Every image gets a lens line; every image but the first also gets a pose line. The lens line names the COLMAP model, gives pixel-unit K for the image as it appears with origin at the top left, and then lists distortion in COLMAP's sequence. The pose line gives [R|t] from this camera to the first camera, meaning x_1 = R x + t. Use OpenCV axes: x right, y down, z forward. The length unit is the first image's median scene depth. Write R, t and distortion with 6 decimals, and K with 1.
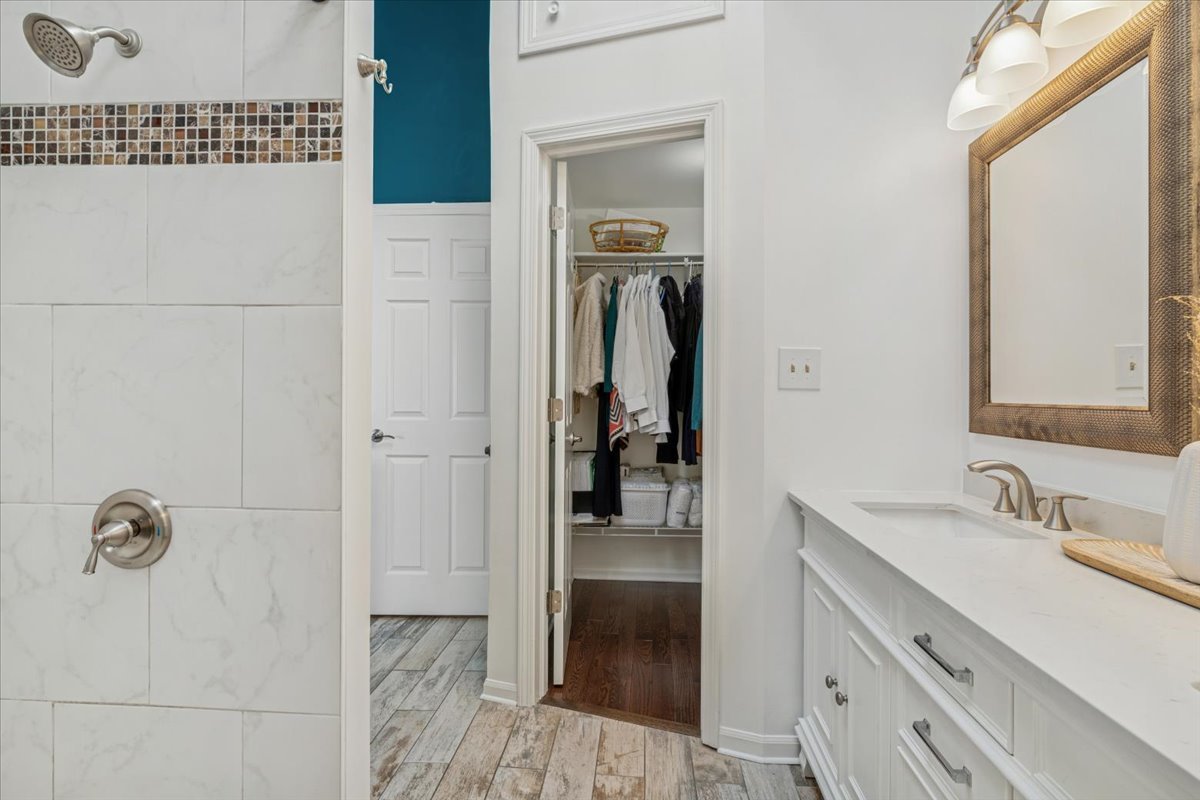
lens RADIAL K [[580.9, 0, 601.8], [0, 580.9, 390.6], [0, 0, 1]] dist [0.000202, -0.000288]
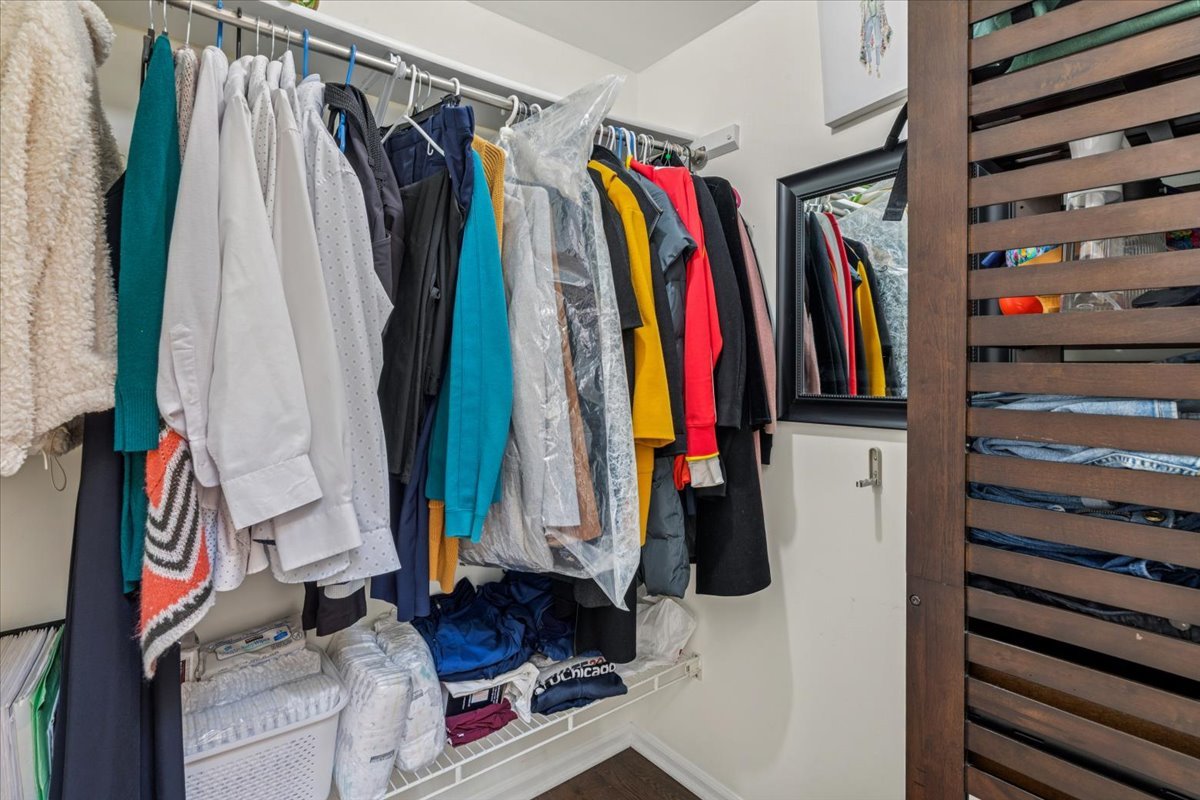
lens RADIAL K [[594.6, 0, 598.7], [0, 594.6, 376.7], [0, 0, 1]] dist [0.000667, -0.000100]
pose [[0.742382, -0.001658, 0.669974, -0.012564], [-0.006025, 0.999940, 0.009152, -0.031660], [-0.669949, -0.010831, 0.742328, 0.681059]]
